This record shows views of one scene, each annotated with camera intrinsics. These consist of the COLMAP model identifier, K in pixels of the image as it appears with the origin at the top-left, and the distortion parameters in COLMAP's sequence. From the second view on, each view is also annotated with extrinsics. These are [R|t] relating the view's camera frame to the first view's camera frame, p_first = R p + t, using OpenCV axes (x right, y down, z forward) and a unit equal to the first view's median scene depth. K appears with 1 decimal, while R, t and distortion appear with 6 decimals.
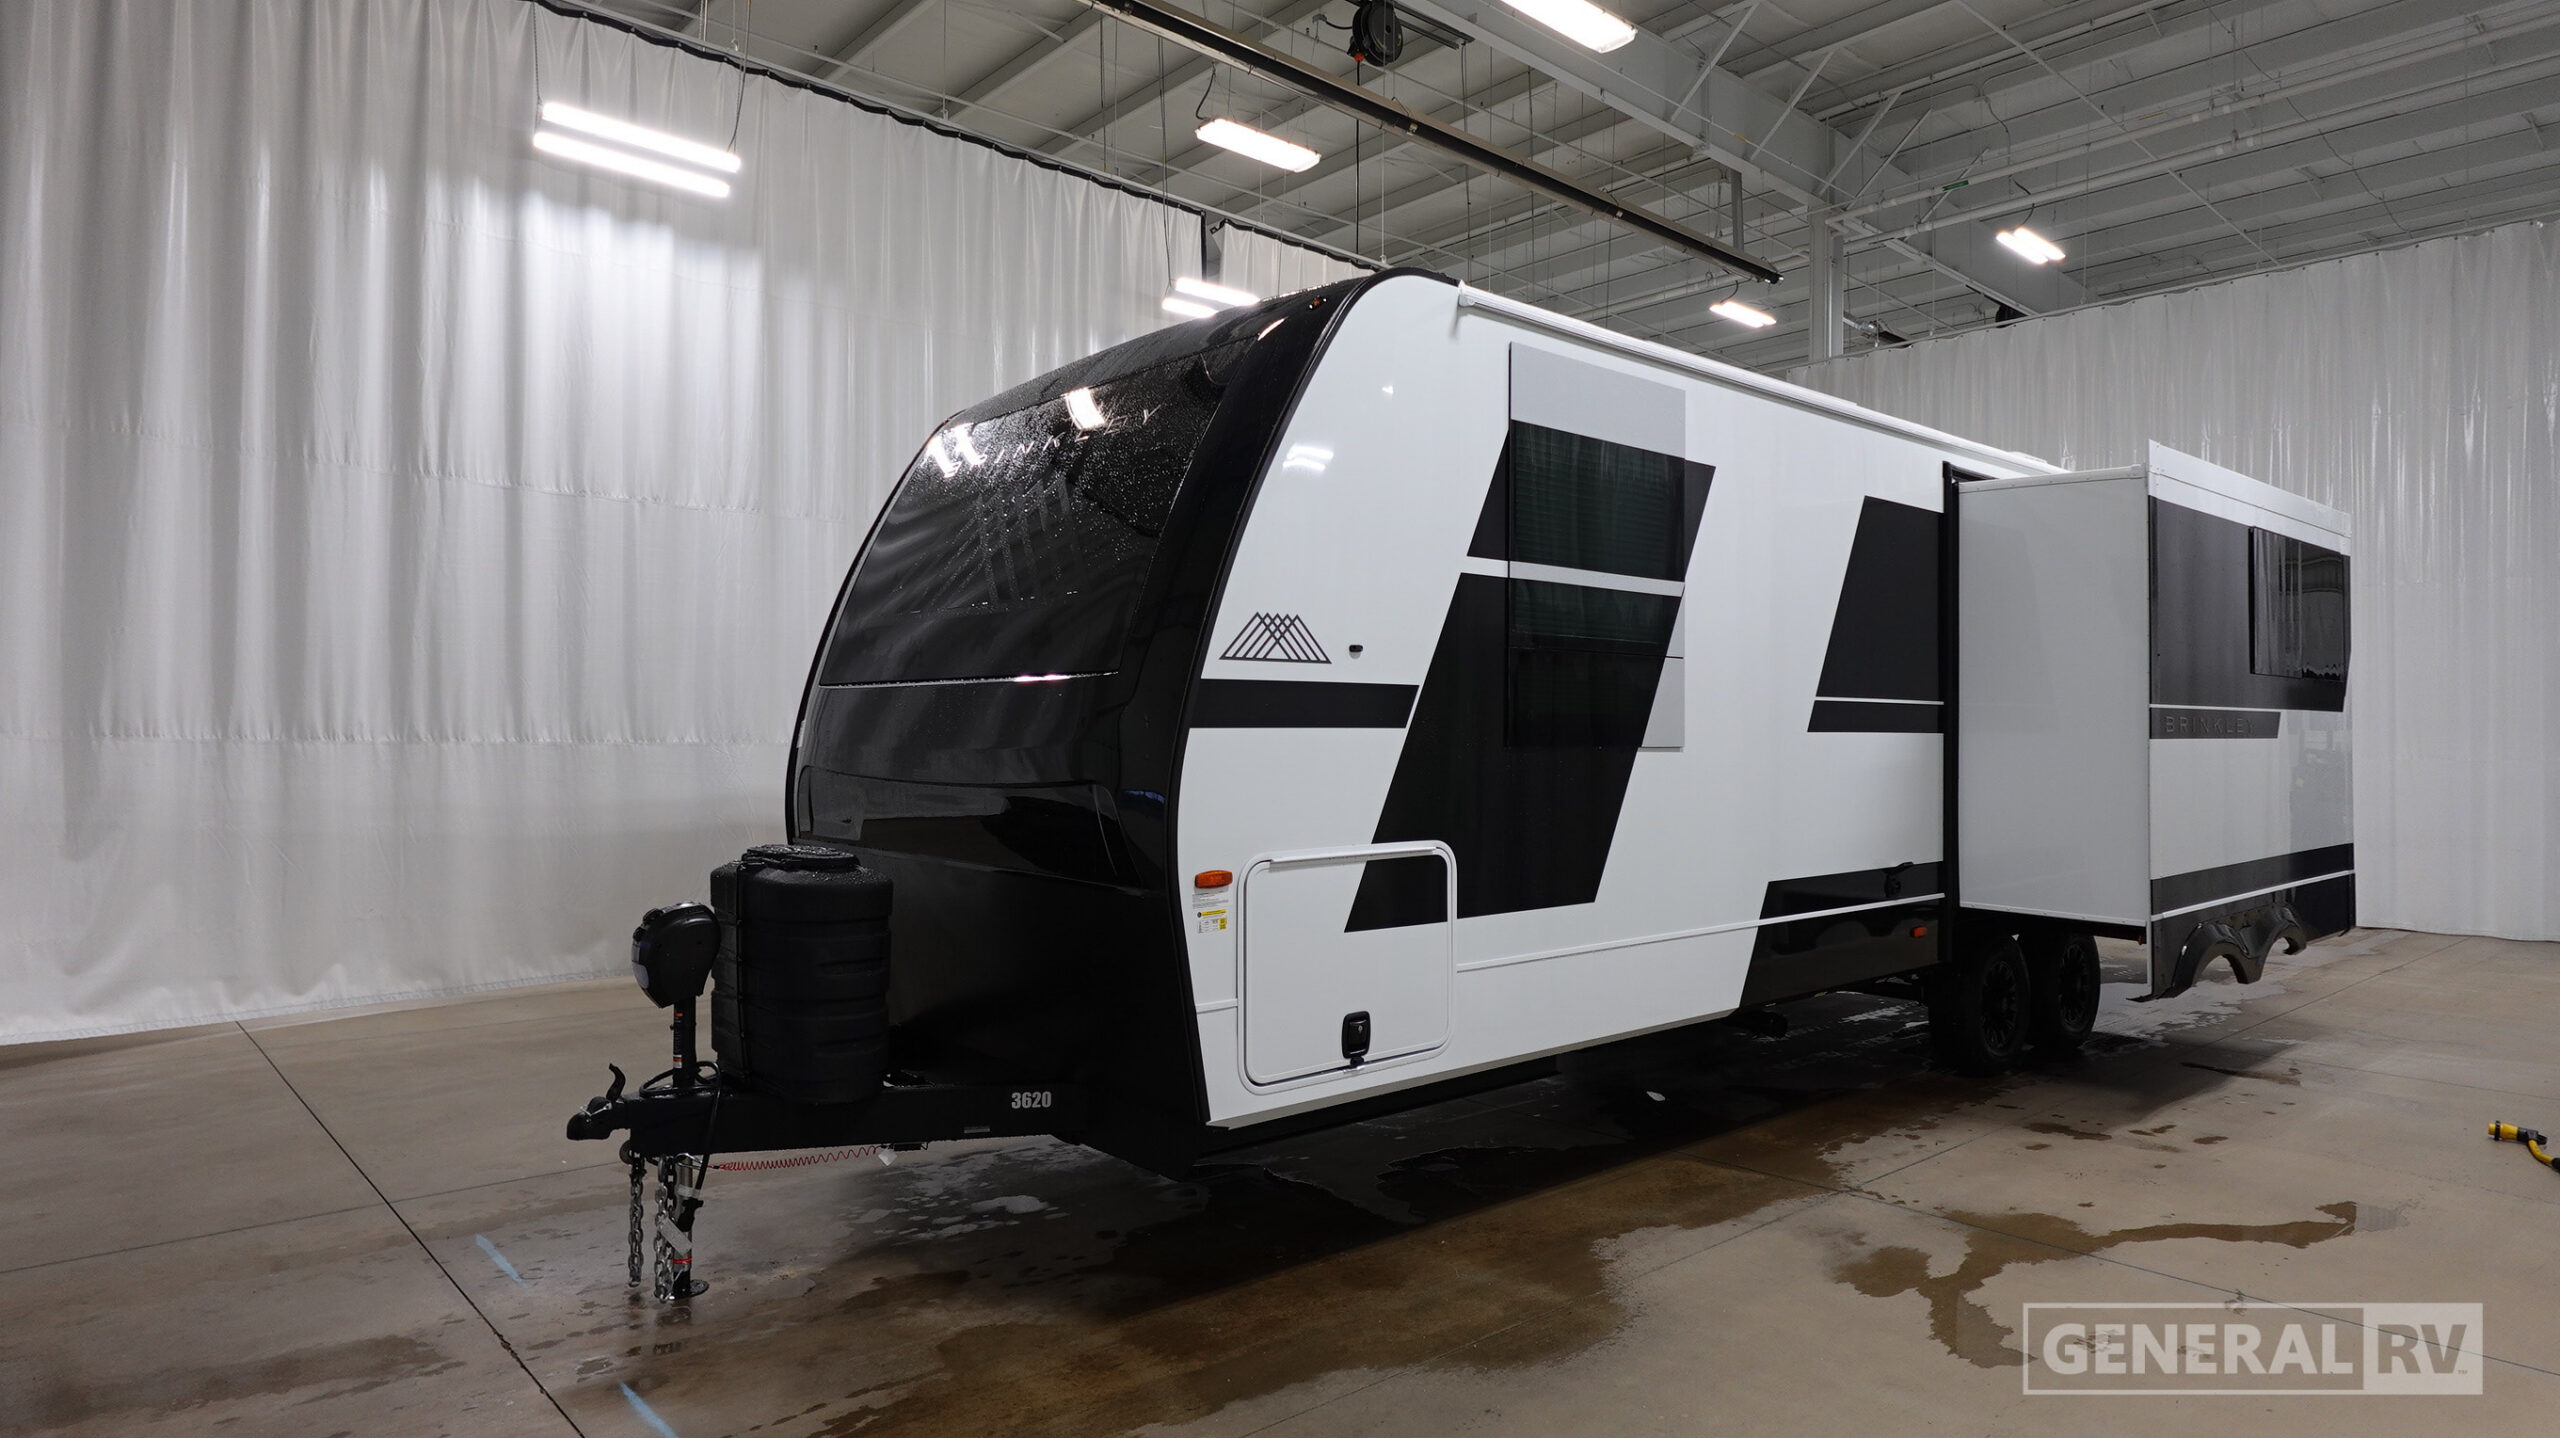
lens RADIAL K [[1457.9, 0, 1280.0], [0, 1457.9, 719.0], [0, 0, 1]] dist [-0.004527, -0.001618]
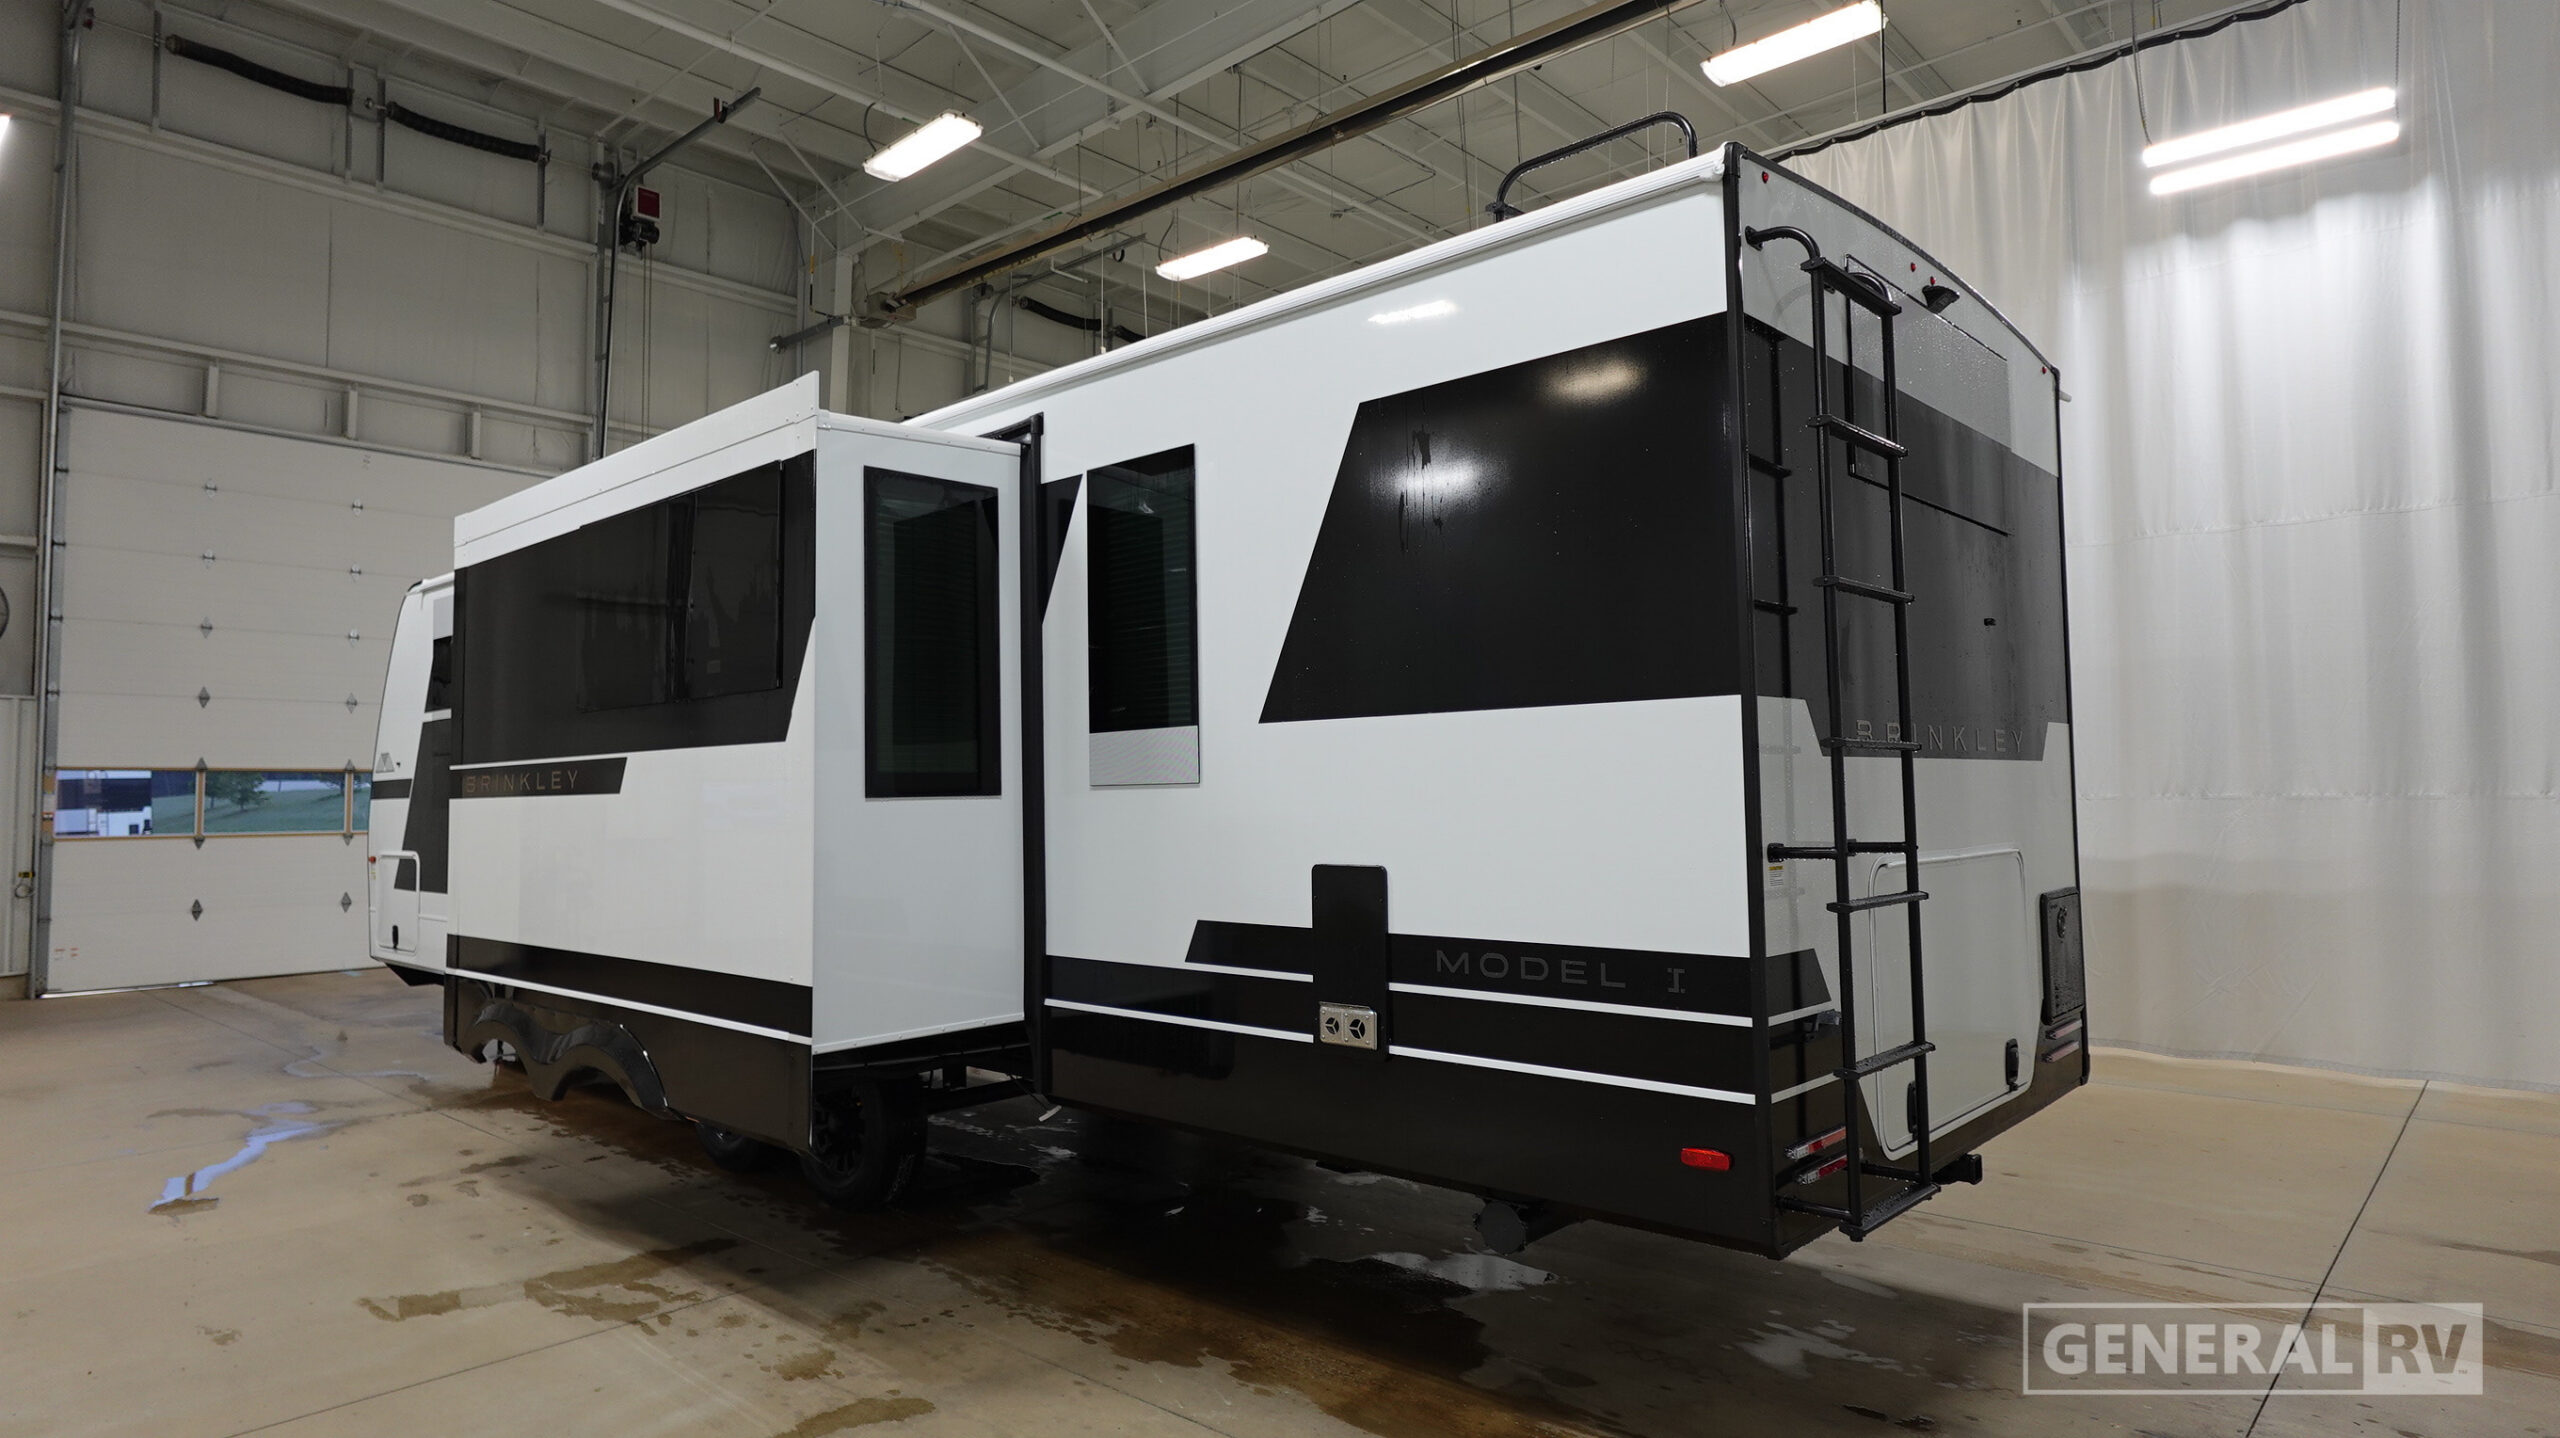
lens RADIAL K [[1457.9, 0, 1280.0], [0, 1457.9, 719.0], [0, 0, 1]] dist [-0.004527, -0.001618]
pose [[0.101436, -0.065103, -0.992710, 0.371648], [0.016239, 0.997832, -0.063780, 0.007227], [0.994710, -0.009651, 0.102273, 0.322802]]
